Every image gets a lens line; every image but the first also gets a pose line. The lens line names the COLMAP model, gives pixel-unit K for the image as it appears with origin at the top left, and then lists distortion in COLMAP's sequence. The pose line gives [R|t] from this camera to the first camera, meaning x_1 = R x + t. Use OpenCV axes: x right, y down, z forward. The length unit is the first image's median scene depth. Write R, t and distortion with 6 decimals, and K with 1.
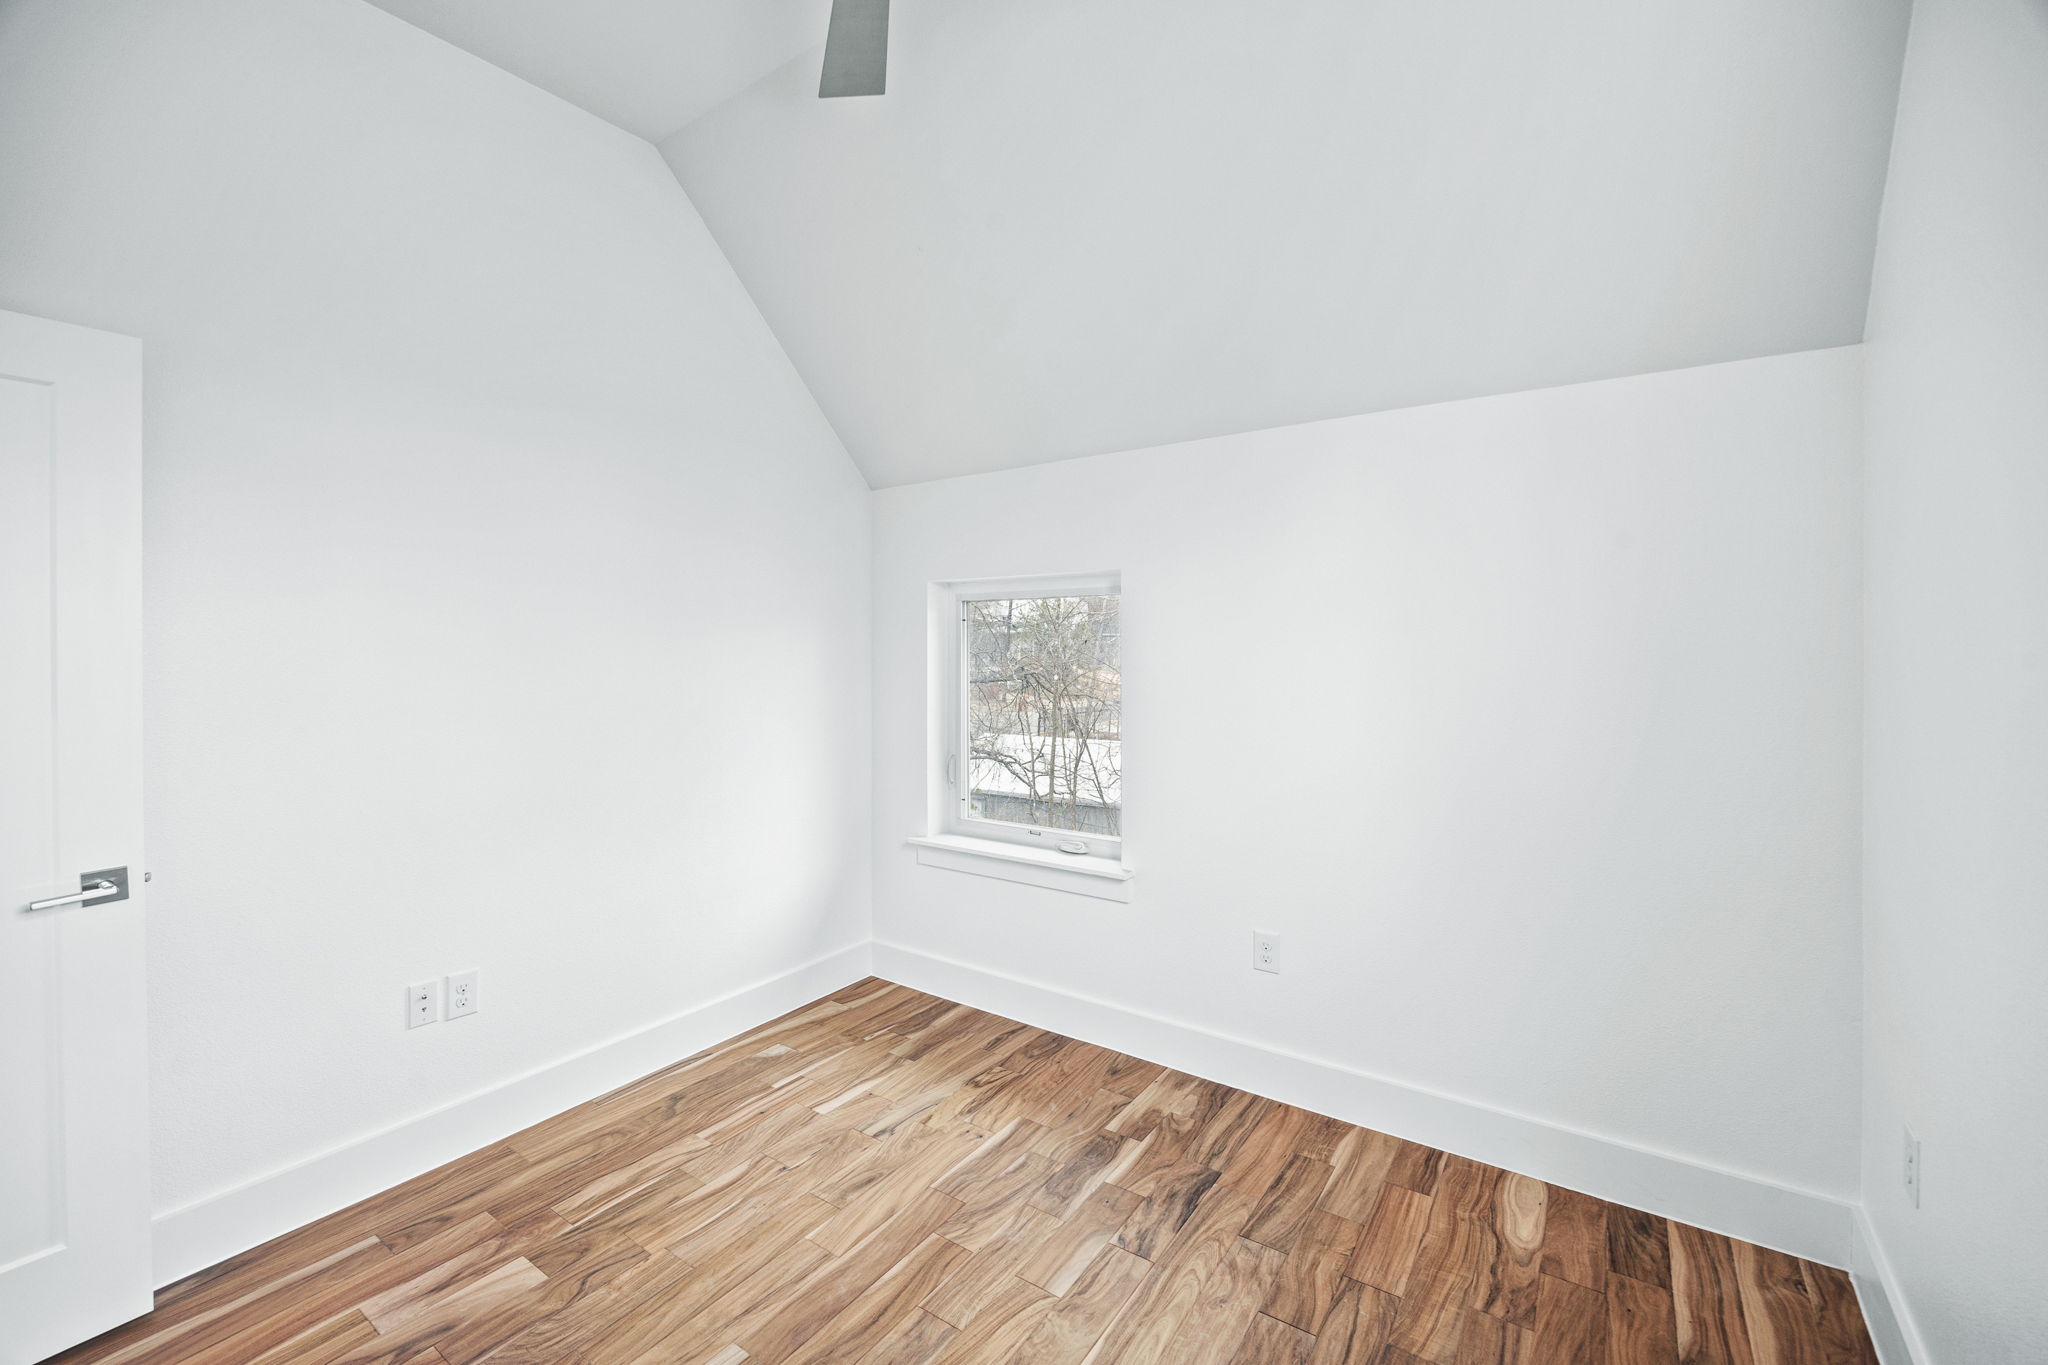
lens RADIAL K [[885.7, 0, 1049.5], [0, 885.7, 640.1], [0, 0, 1]] dist [-0.008178, 0.000715]
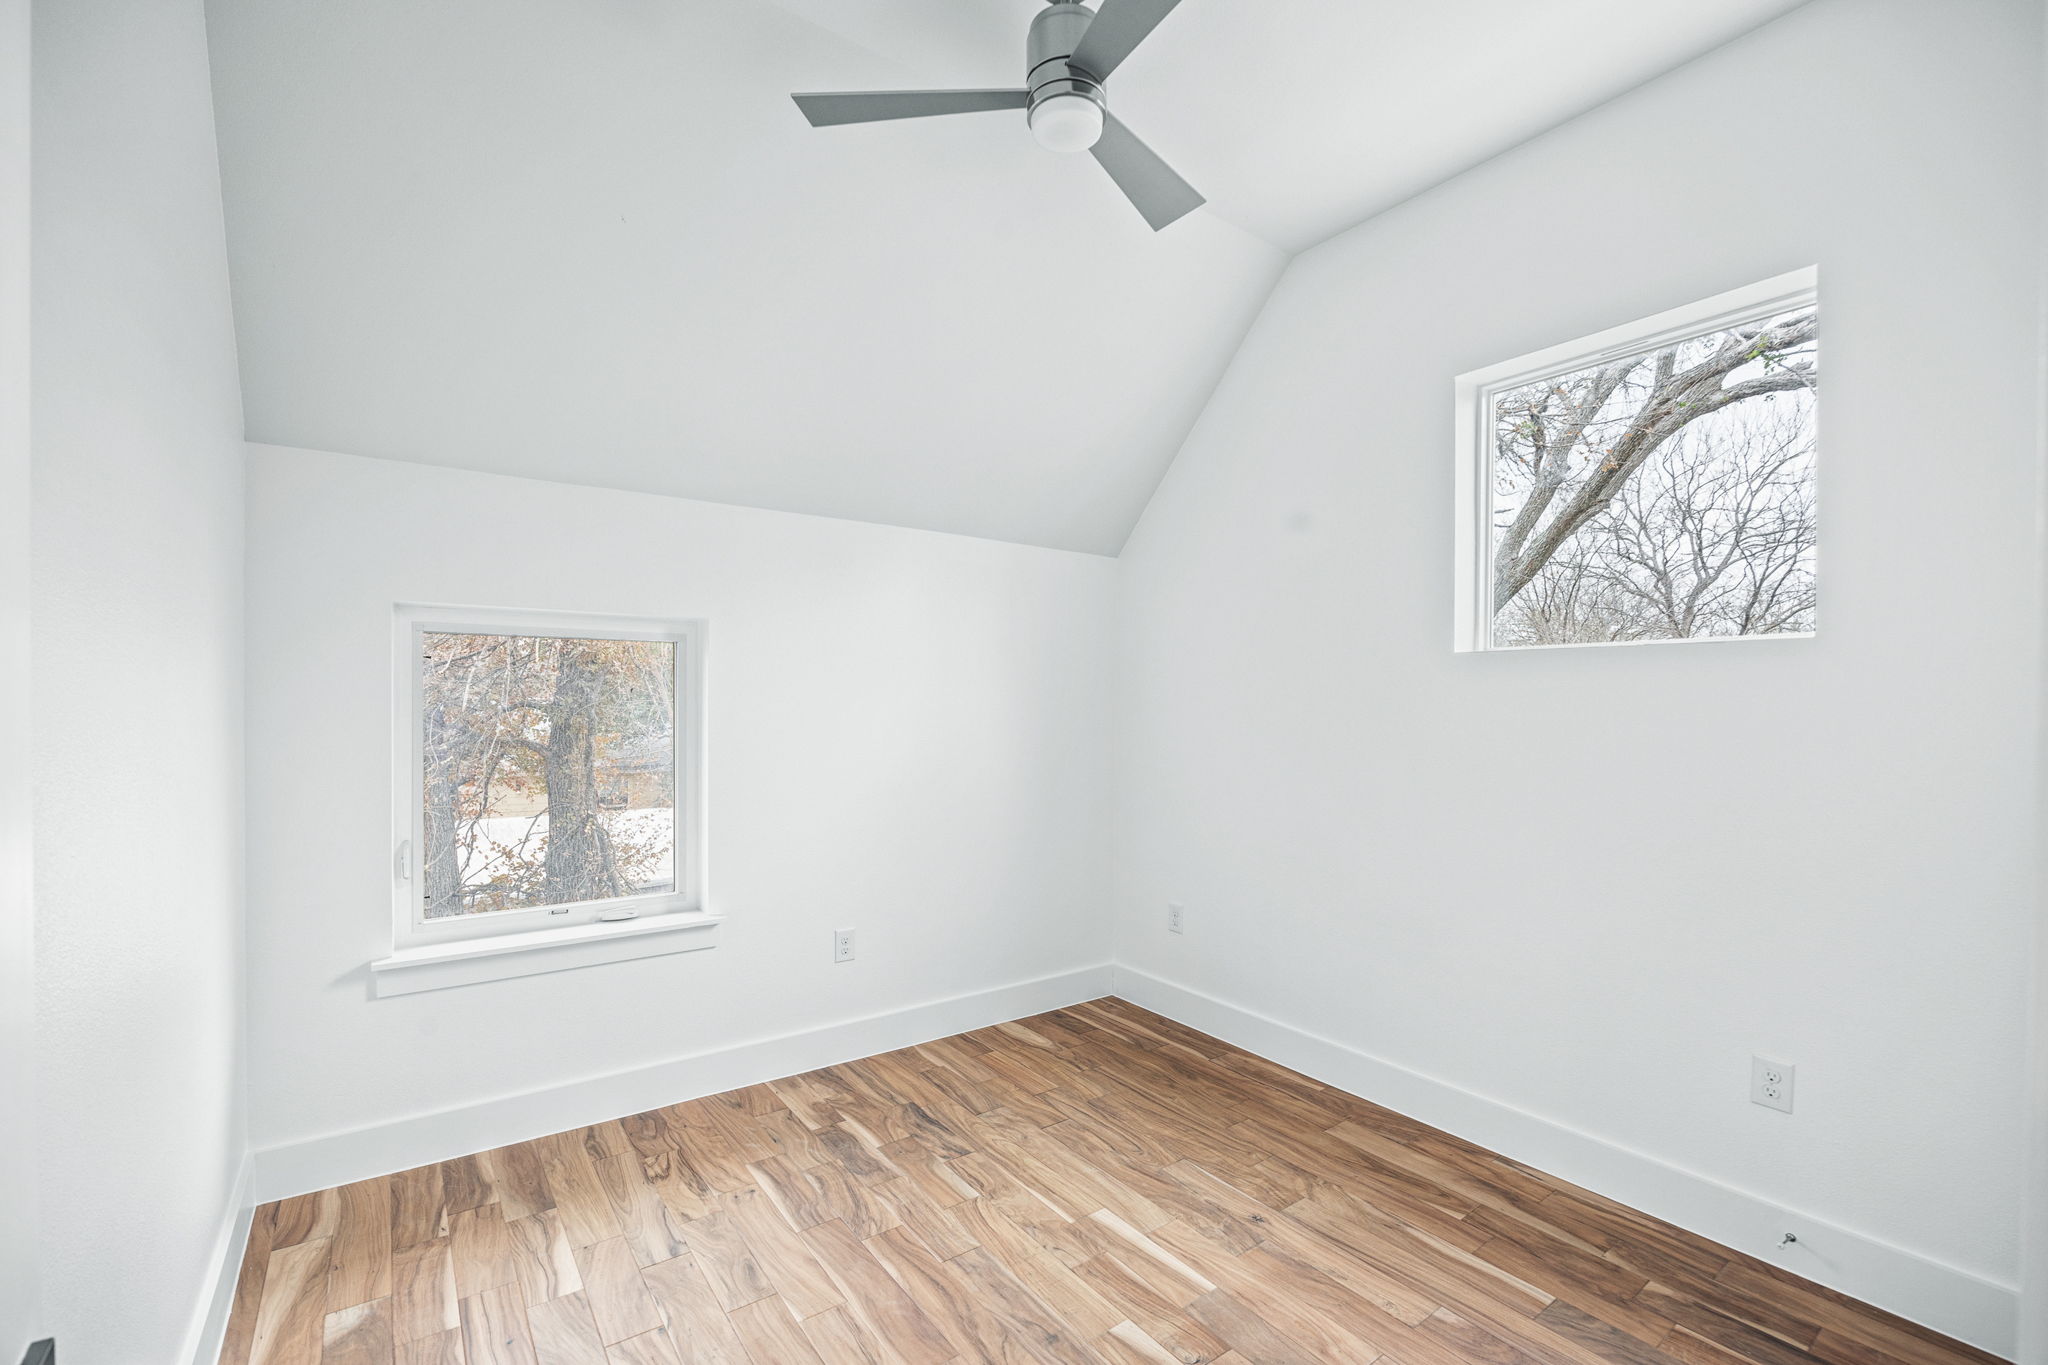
lens RADIAL K [[885.7, 0, 1028.6], [0, 885.7, 702.6], [0, 0, 1]] dist [-0.008178, 0.000715]
pose [[0.303854, 0.013056, 0.952629, -0.983543], [-0.016388, 0.999830, -0.008475, 0.021215], [-0.952578, -0.013037, 0.304016, 0.438061]]
